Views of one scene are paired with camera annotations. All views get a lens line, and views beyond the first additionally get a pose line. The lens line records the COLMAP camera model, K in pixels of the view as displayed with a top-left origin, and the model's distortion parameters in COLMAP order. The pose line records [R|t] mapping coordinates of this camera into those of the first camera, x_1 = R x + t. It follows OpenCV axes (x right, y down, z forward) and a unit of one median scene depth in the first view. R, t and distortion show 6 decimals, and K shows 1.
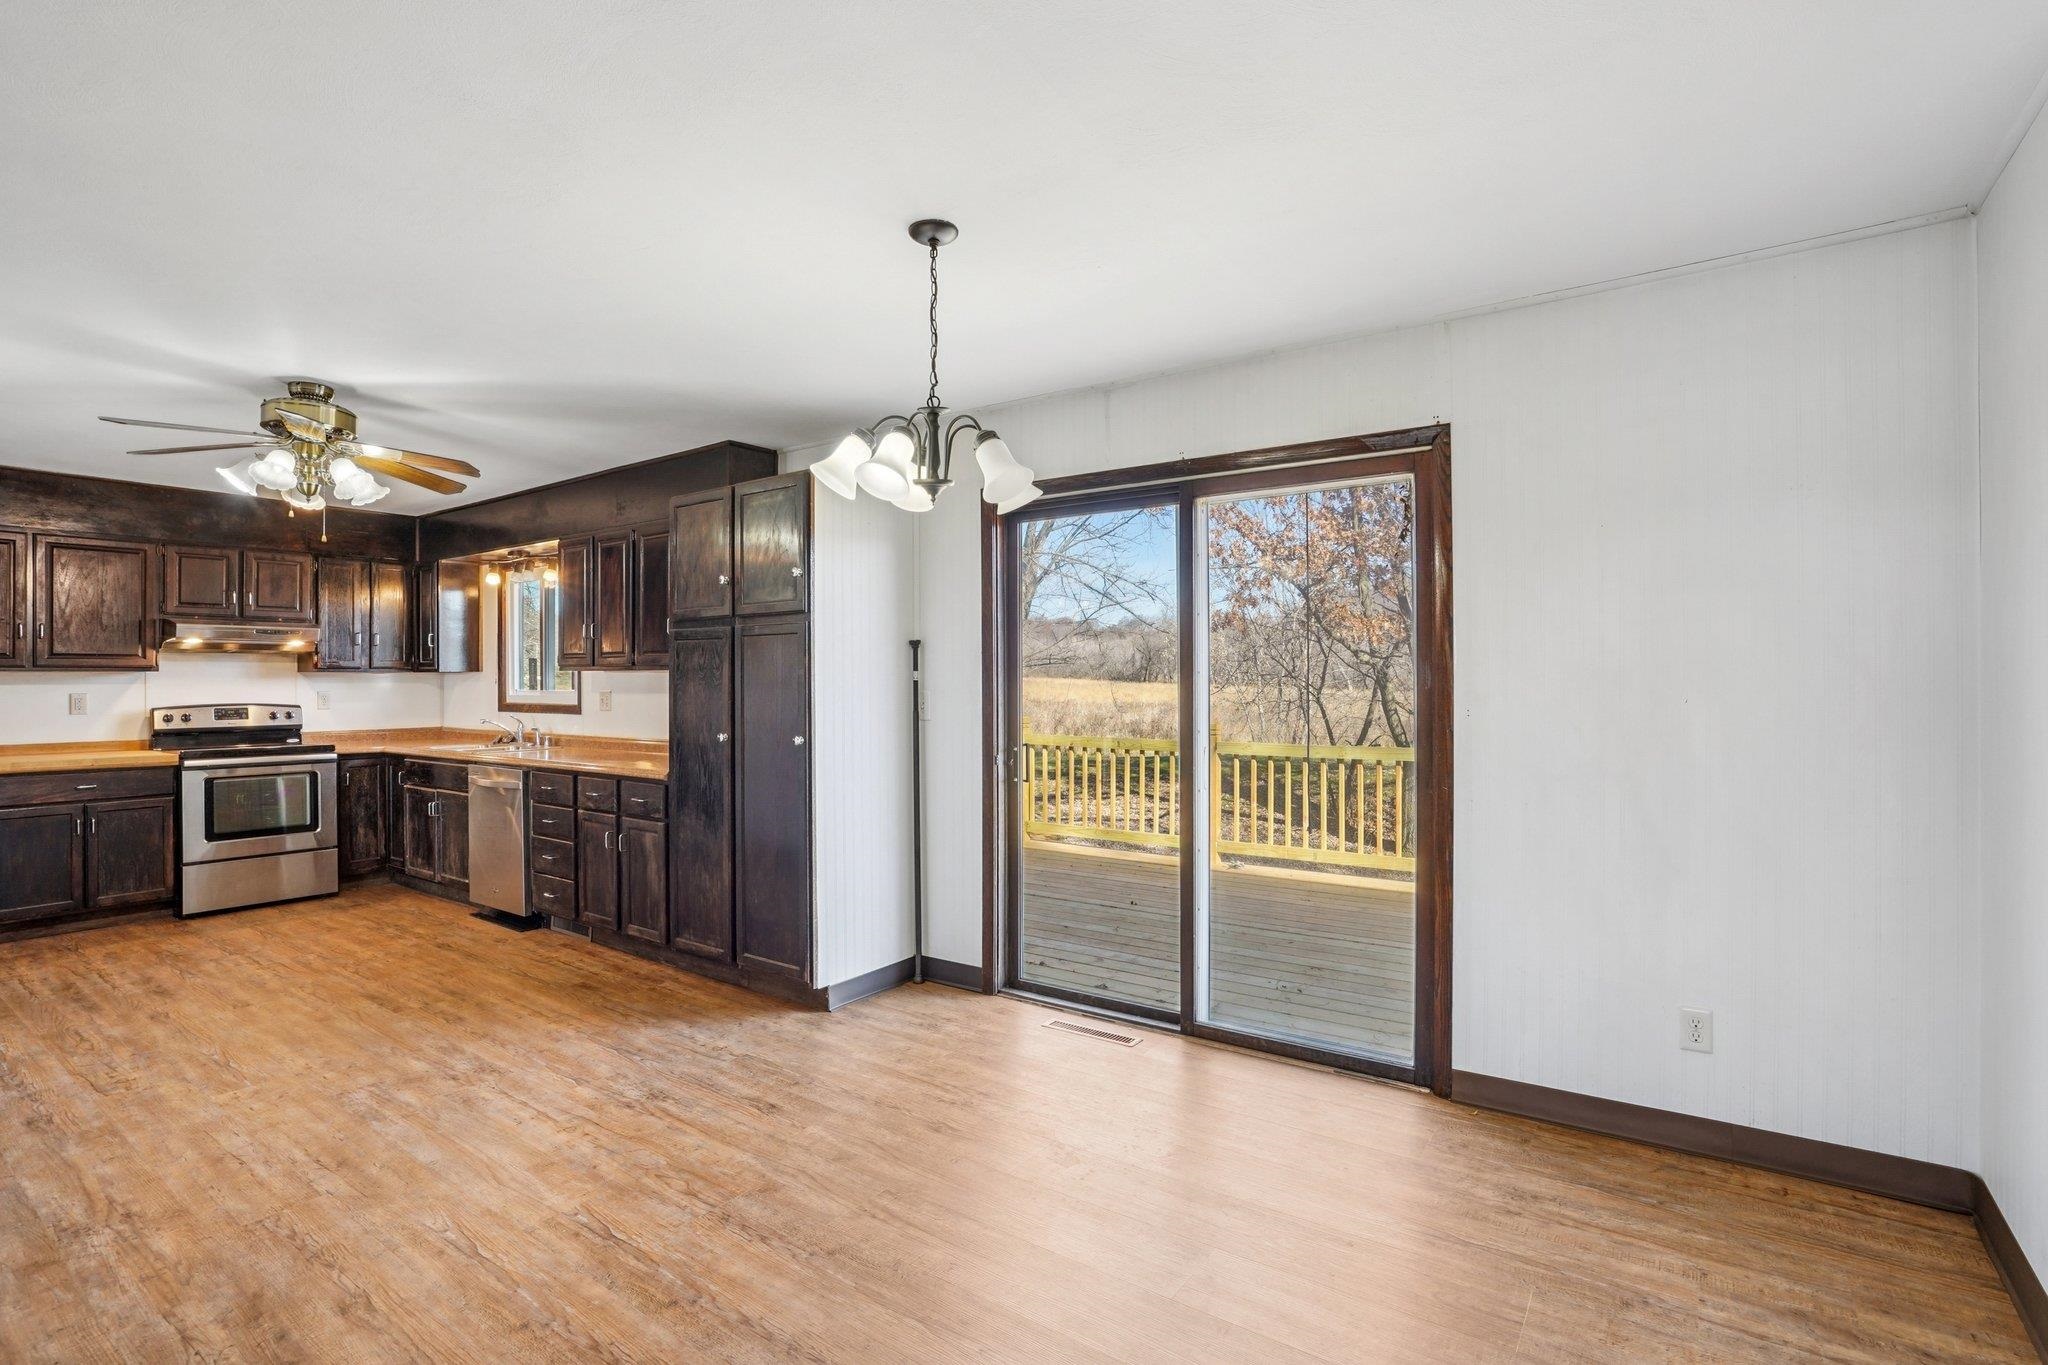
lens RADIAL K [[953.4, 0, 1017.4], [0, 953.4, 694.3], [0, 0, 1]] dist [-0.054797, 0.015921]
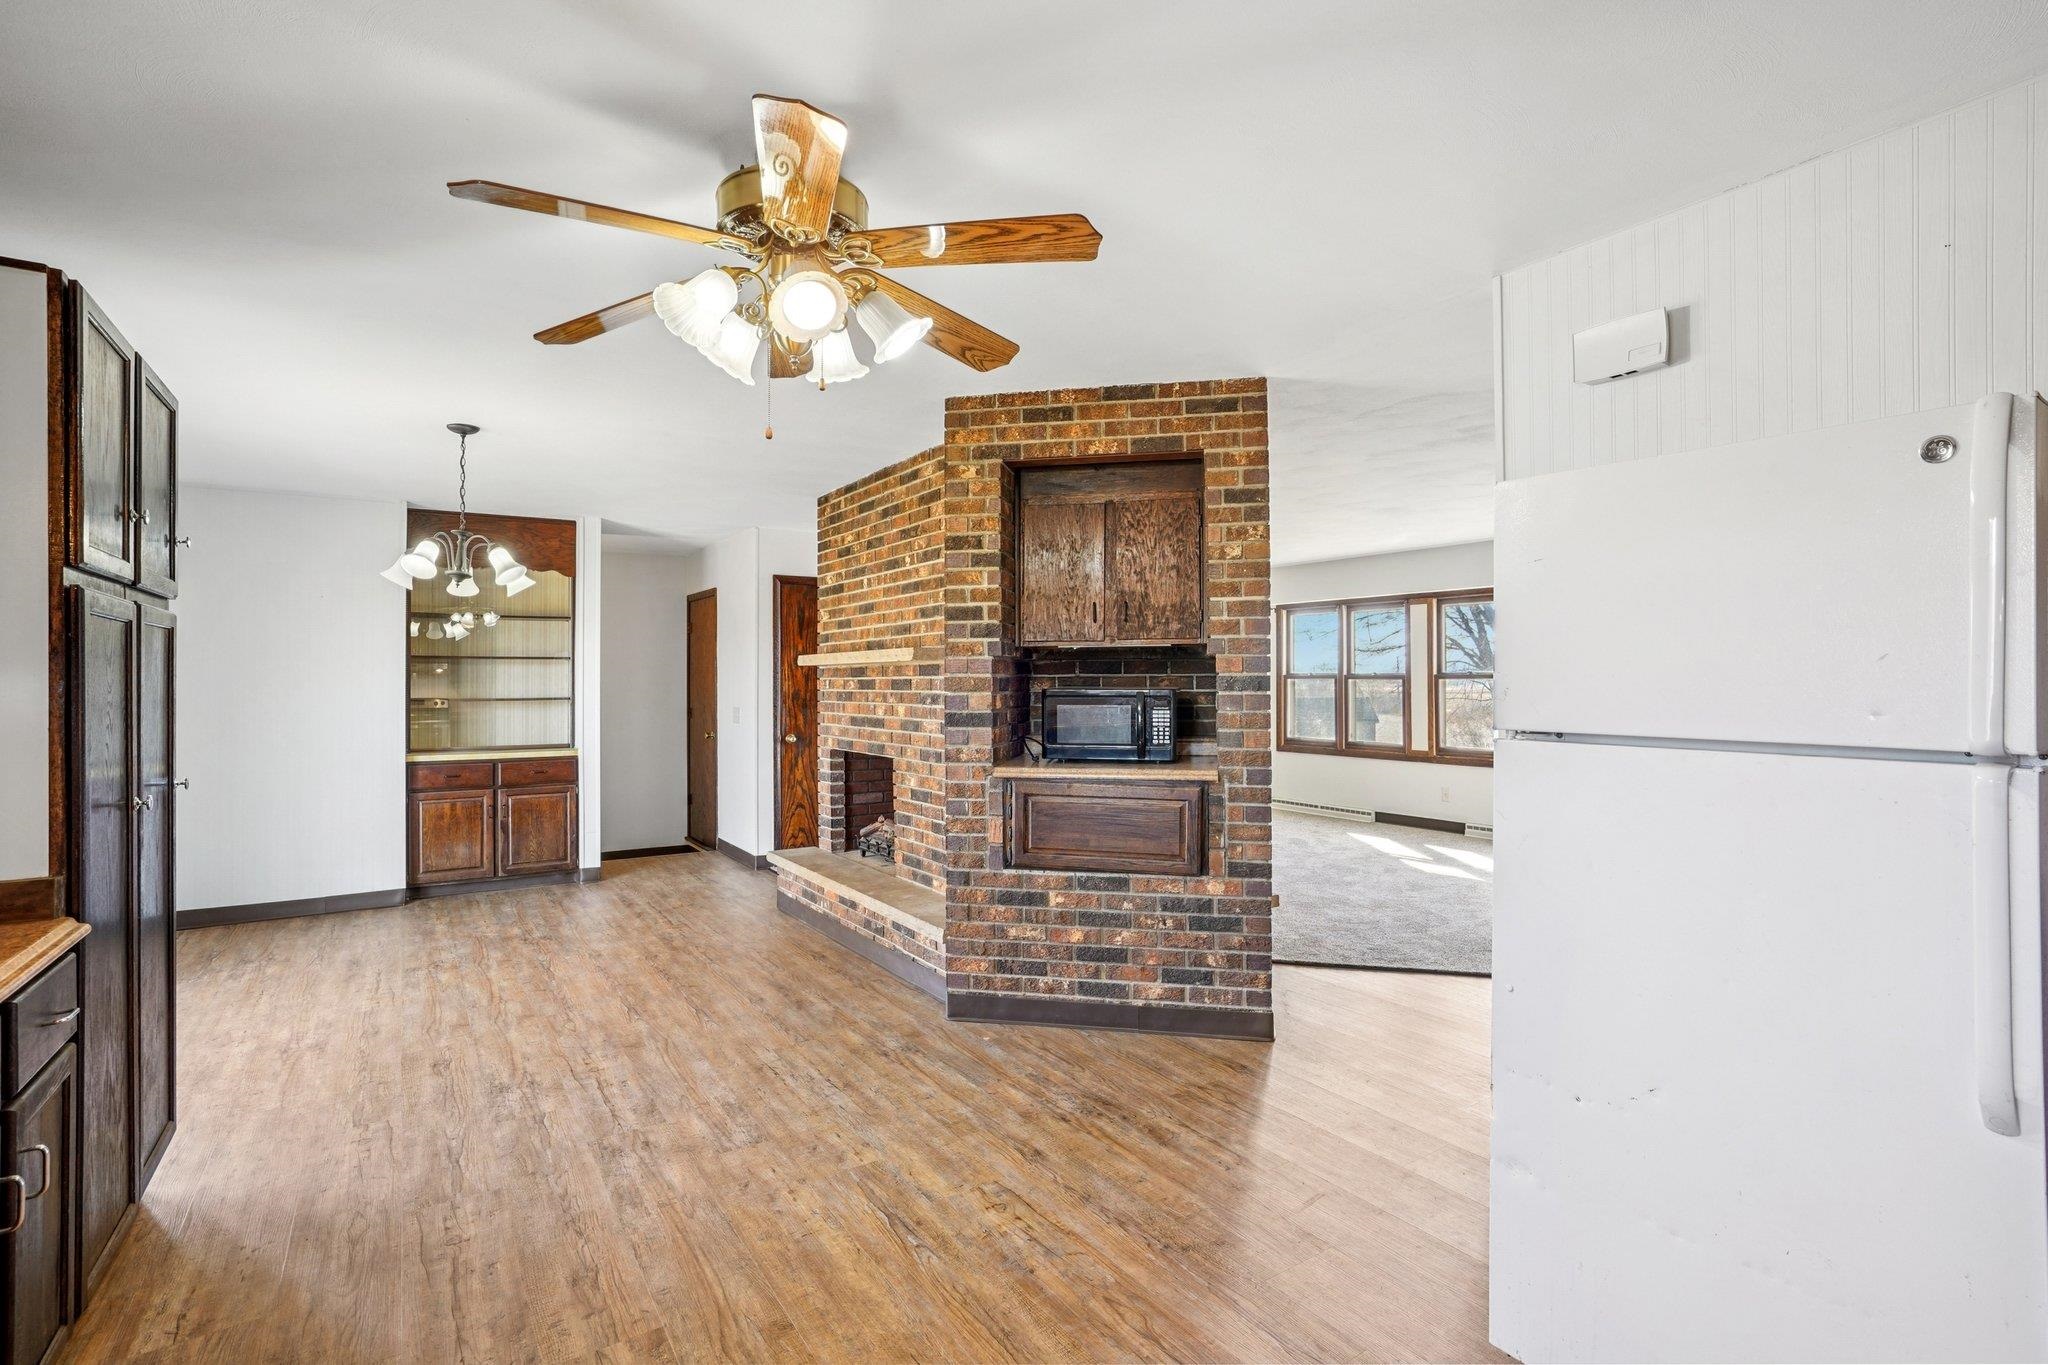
lens RADIAL K [[948.0, 0, 1016.2], [0, 948.0, 676.9], [0, 0, 1]] dist [-0.055253, 0.030532]
pose [[-0.930648, 0.007021, 0.365848, -1.286284], [0.011252, 0.999892, 0.009433, -0.033696], [-0.365742, 0.012896, -0.930627, 1.726485]]
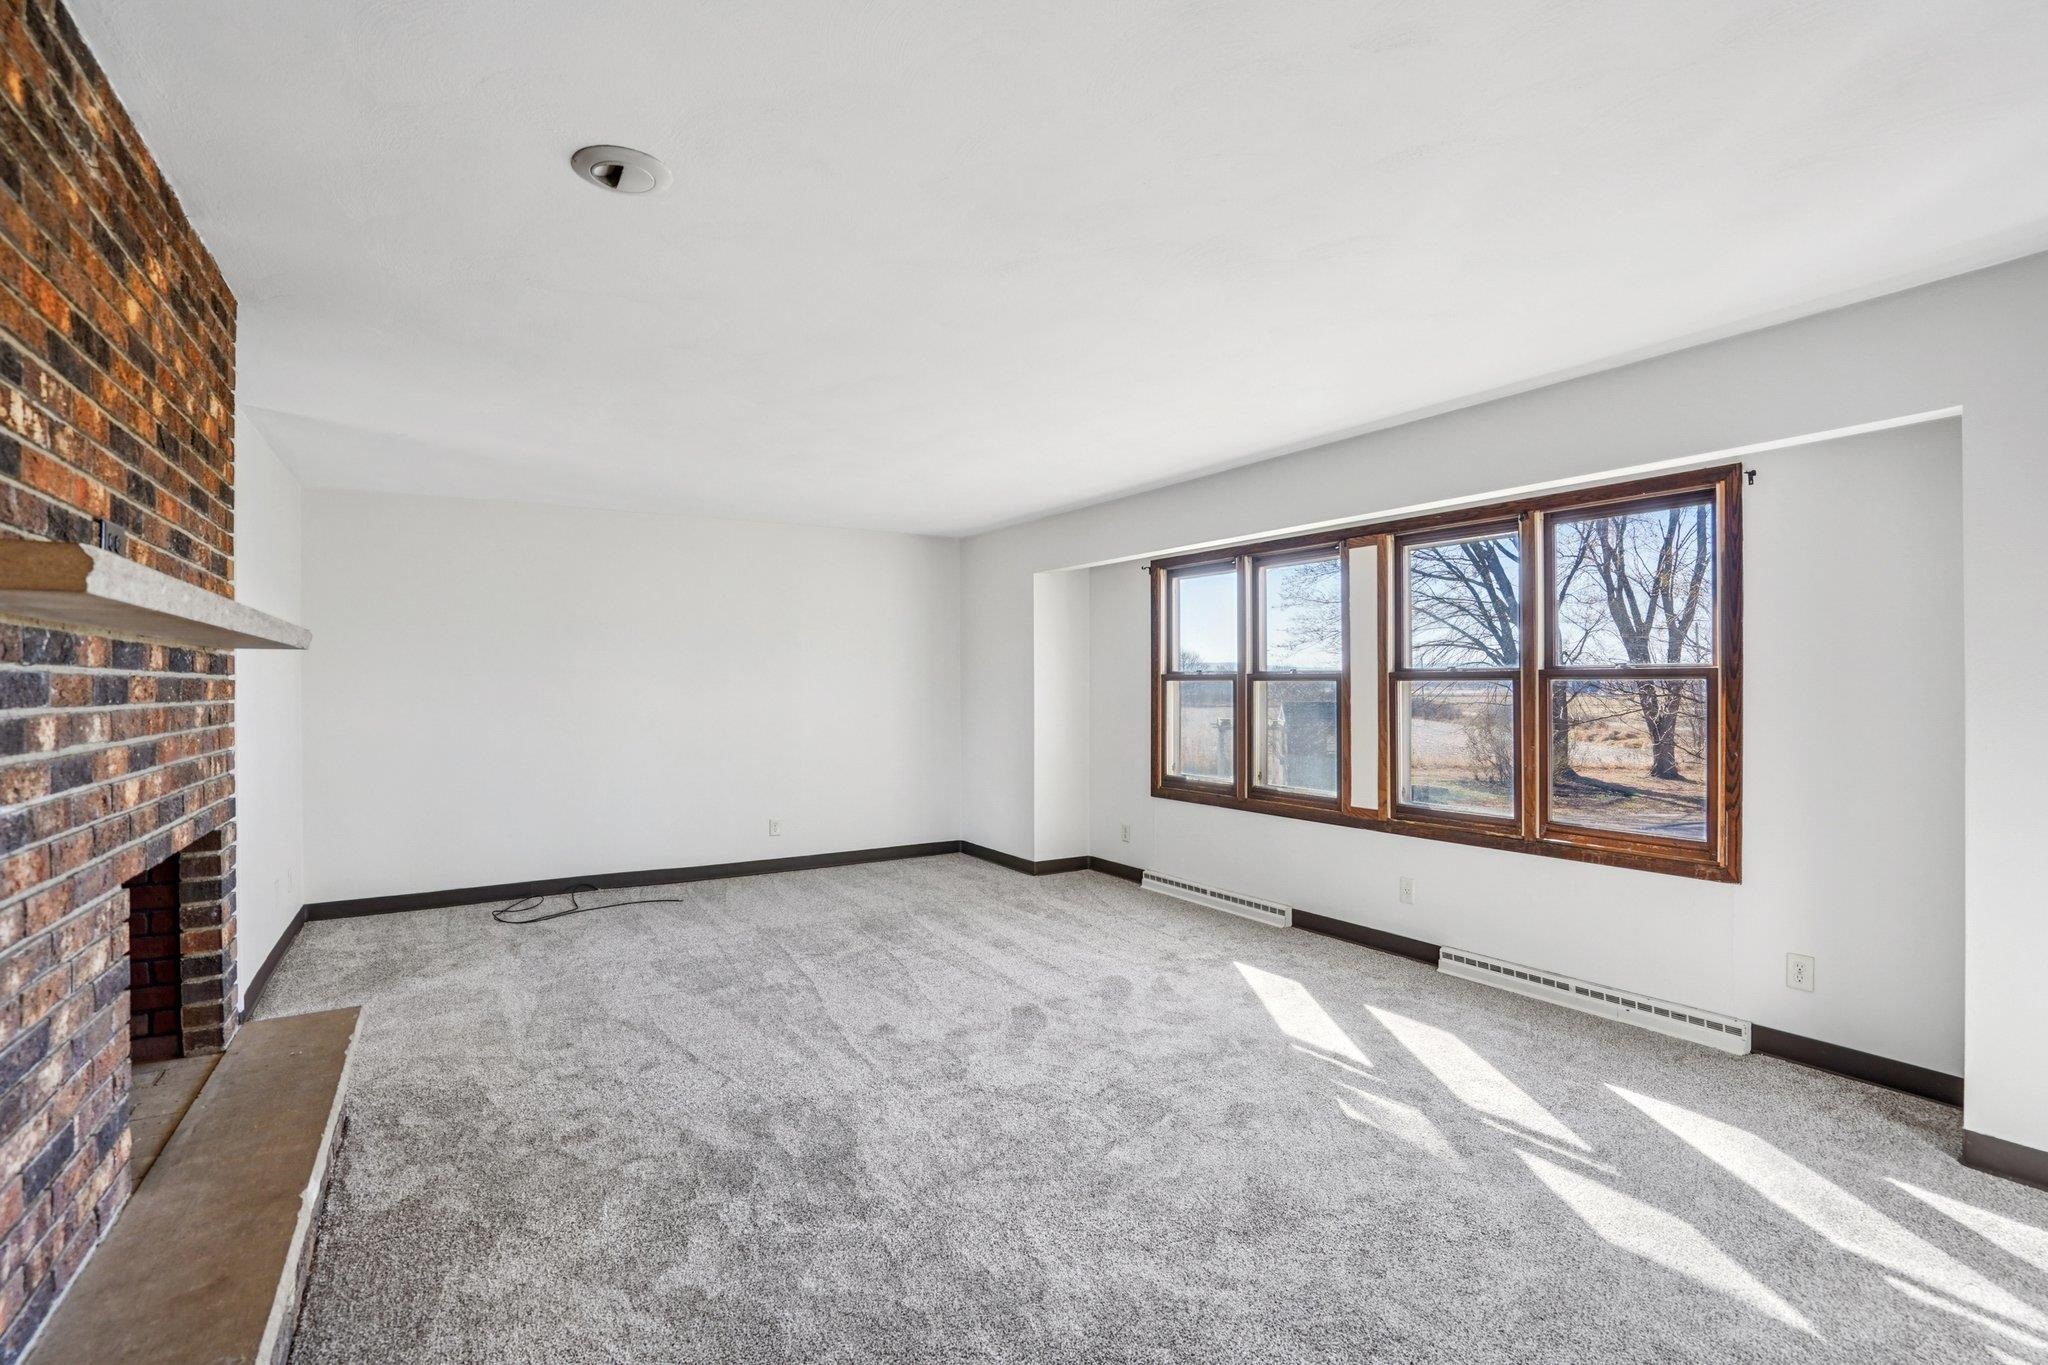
lens RADIAL K [[948.0, 0, 1016.2], [0, 948.0, 676.9], [0, 0, 1]] dist [-0.055253, 0.030532]
pose [[-0.921566, 0.009538, 0.388104, -1.457055], [0.012678, 0.999904, 0.005530, -0.007887], [-0.388014, 0.010017, -0.921599, 0.332056]]
